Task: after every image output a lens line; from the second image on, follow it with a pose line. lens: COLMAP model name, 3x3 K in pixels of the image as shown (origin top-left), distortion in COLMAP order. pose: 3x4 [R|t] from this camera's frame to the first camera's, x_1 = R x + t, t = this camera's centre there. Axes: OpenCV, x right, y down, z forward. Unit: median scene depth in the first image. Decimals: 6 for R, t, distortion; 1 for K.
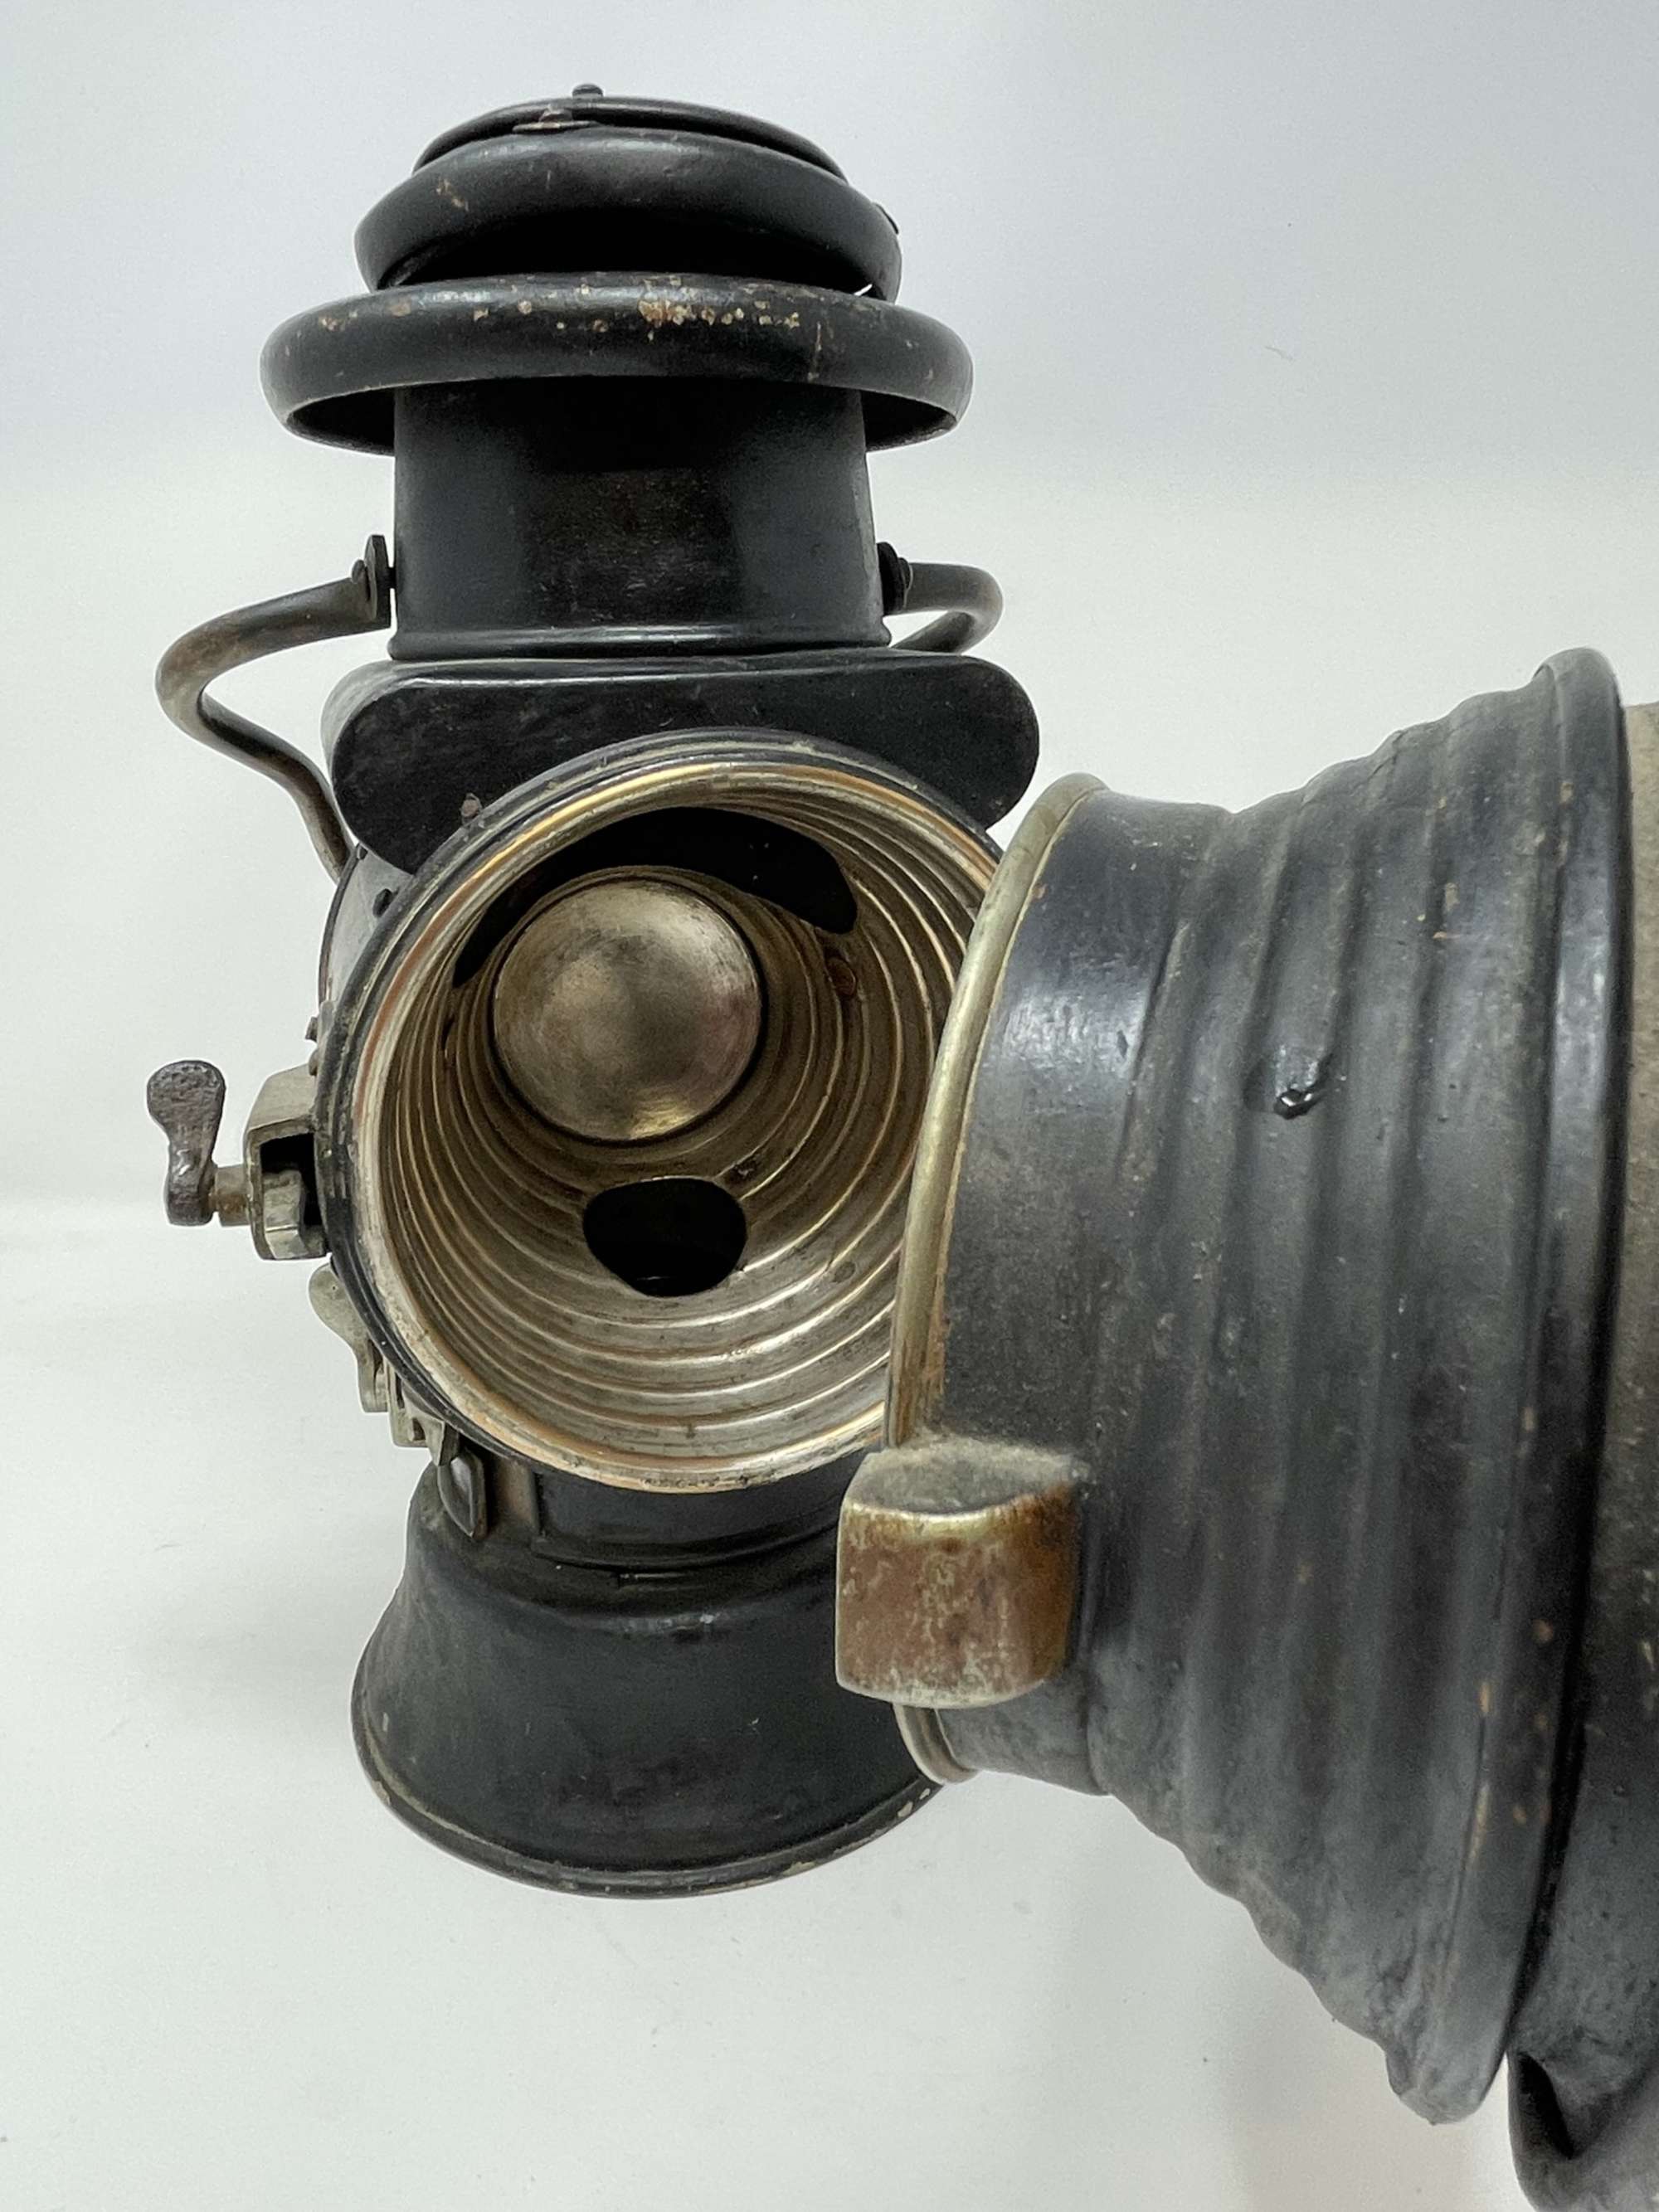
lens RADIAL K [[1624.0, 0, 883.3], [0, 1624.0, 1068.6], [0, 0, 1]] dist [-0.001261, 0.002821]
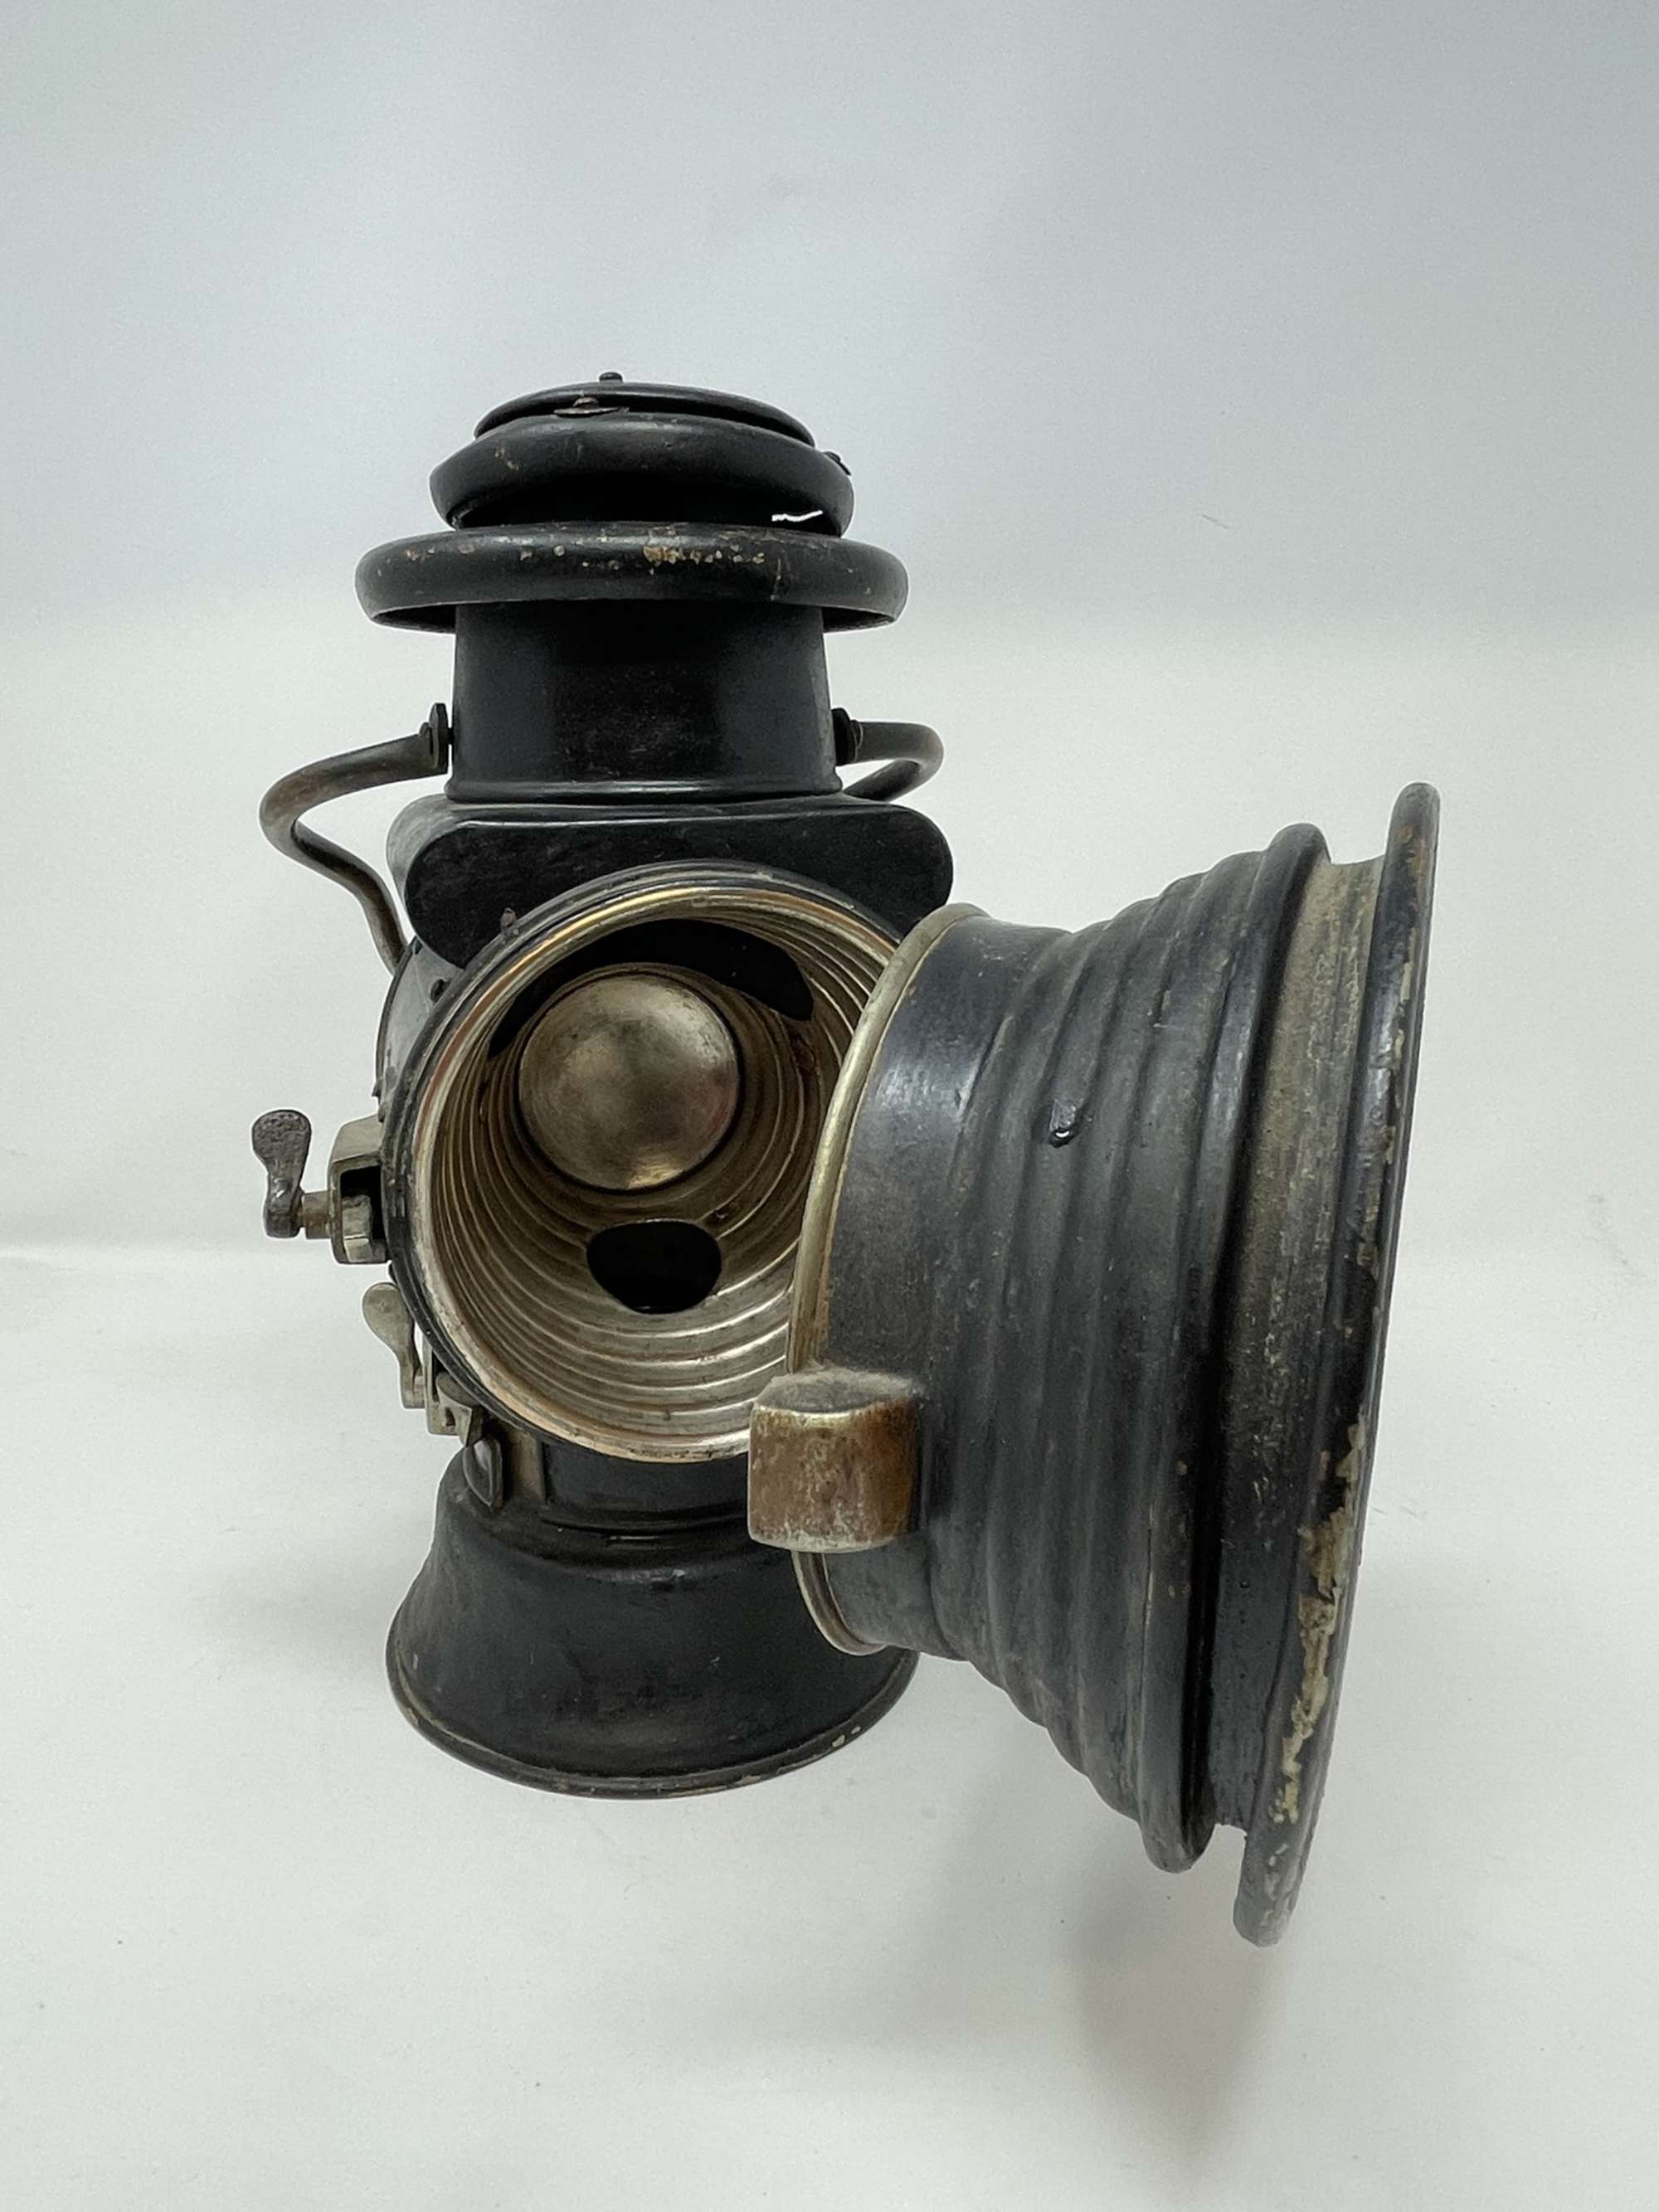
lens RADIAL K [[1624.0, 0, 839.2], [0, 1624.0, 1108.3], [0, 0, 1]] dist [-0.001261, 0.002821]
pose [[0.999172, 0.019132, -0.035899, 0.060963], [-0.020254, 0.999309, -0.031165, 0.026698], [0.035278, 0.031867, 0.998869, -0.286195]]
